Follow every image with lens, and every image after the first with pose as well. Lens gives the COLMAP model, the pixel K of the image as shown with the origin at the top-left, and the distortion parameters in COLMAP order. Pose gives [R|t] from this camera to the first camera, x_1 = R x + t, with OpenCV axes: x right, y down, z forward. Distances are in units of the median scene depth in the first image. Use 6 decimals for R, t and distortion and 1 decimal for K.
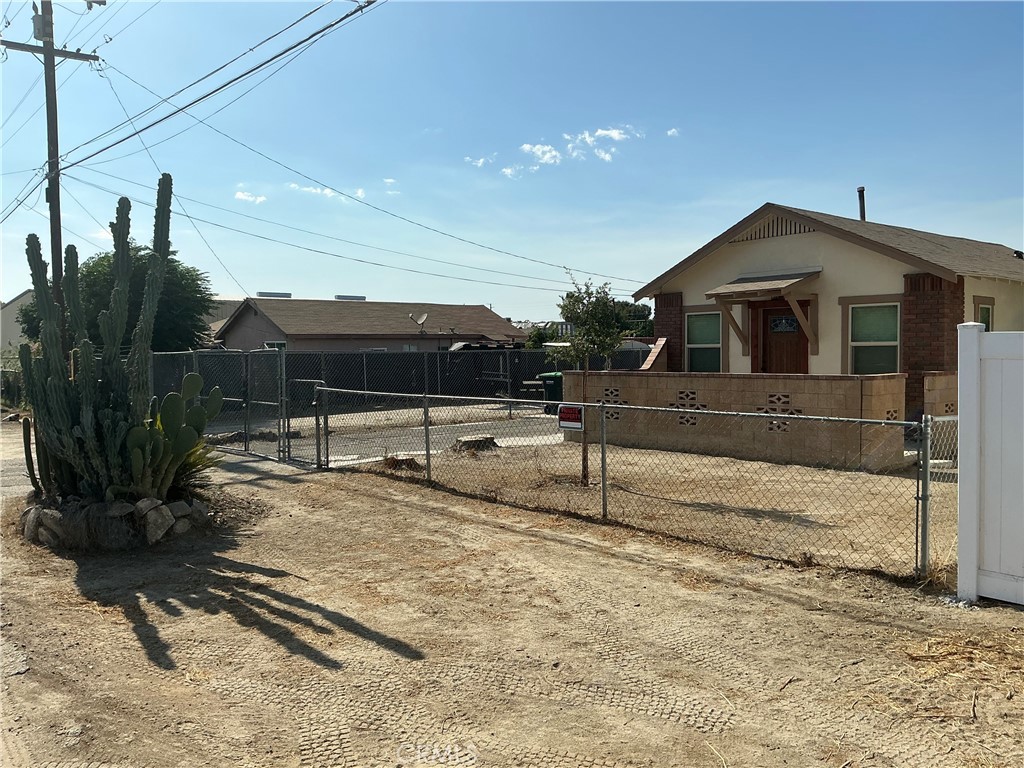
lens RADIAL K [[859.5, 0, 512.9], [0, 859.5, 384.8], [0, 0, 1]] dist [0.129133, -0.252716]
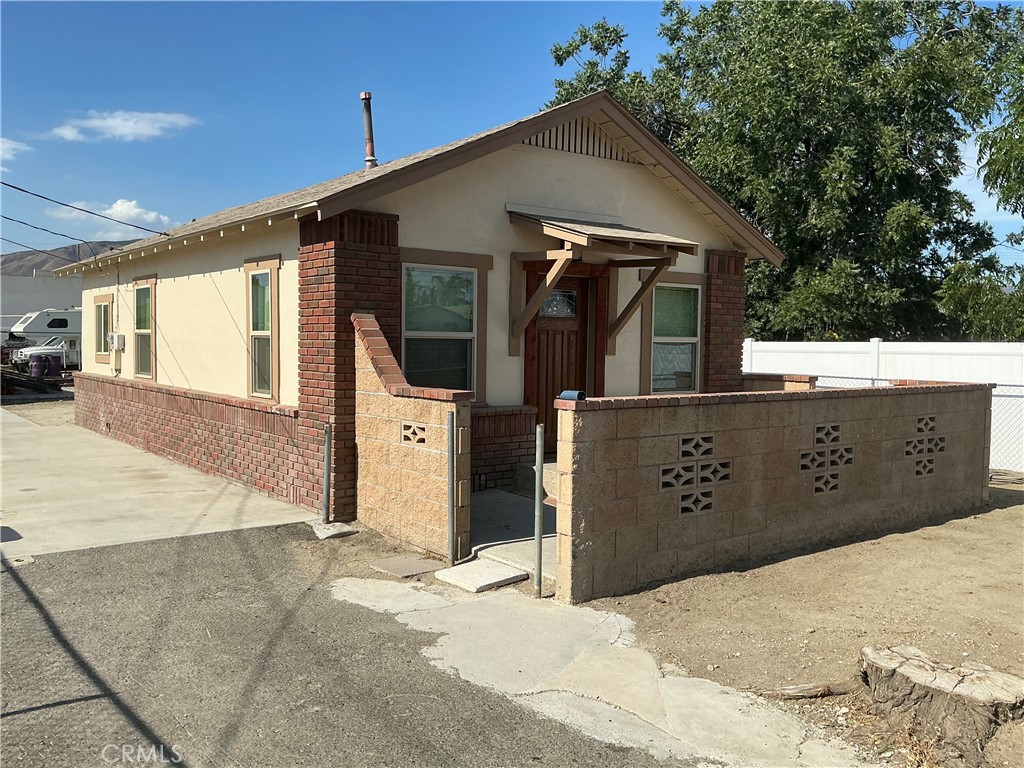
lens RADIAL K [[859.5, 0, 515.7], [0, 859.5, 381.2], [0, 0, 1]] dist [0.129133, -0.252716]
pose [[0.057509, -0.033683, 0.997777, -0.300676], [0.027250, 0.999111, 0.032157, -0.037733], [-0.997973, 0.025340, 0.058375, 1.055763]]
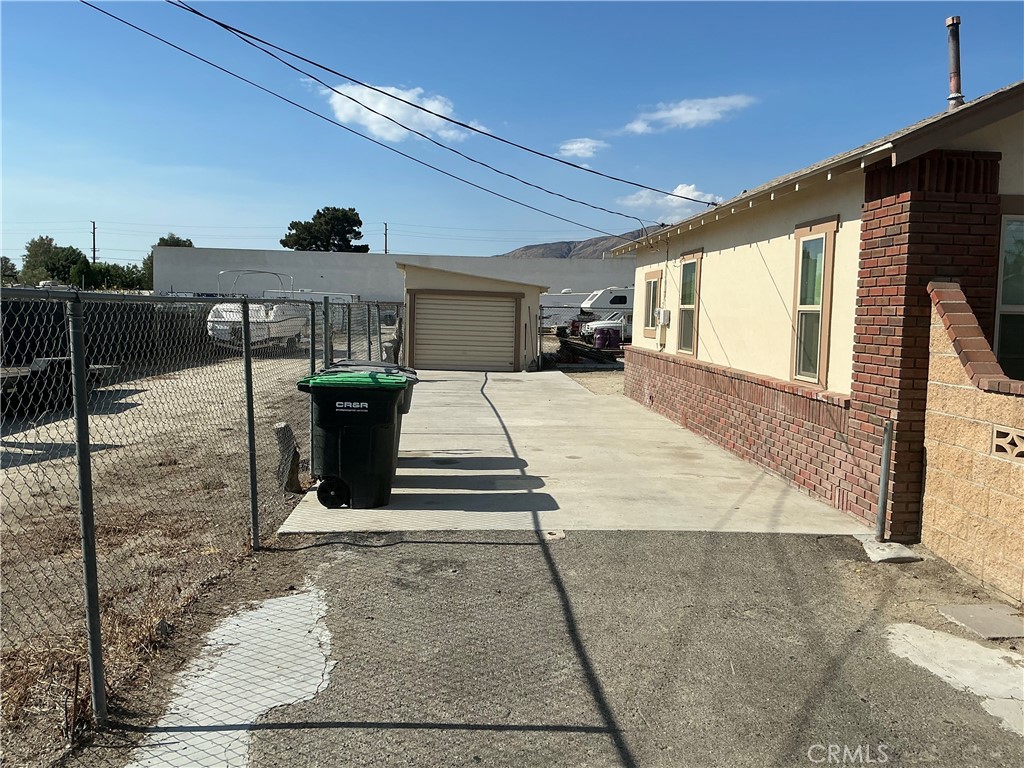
lens RADIAL K [[859.5, 0, 506.1], [0, 859.5, 381.5], [0, 0, 1]] dist [0.129133, -0.252716]
pose [[0.623239, -0.040120, 0.781001, -0.240191], [0.001420, 0.998740, 0.050172, -0.038507], [-0.782030, -0.030160, 0.622511, 1.079392]]
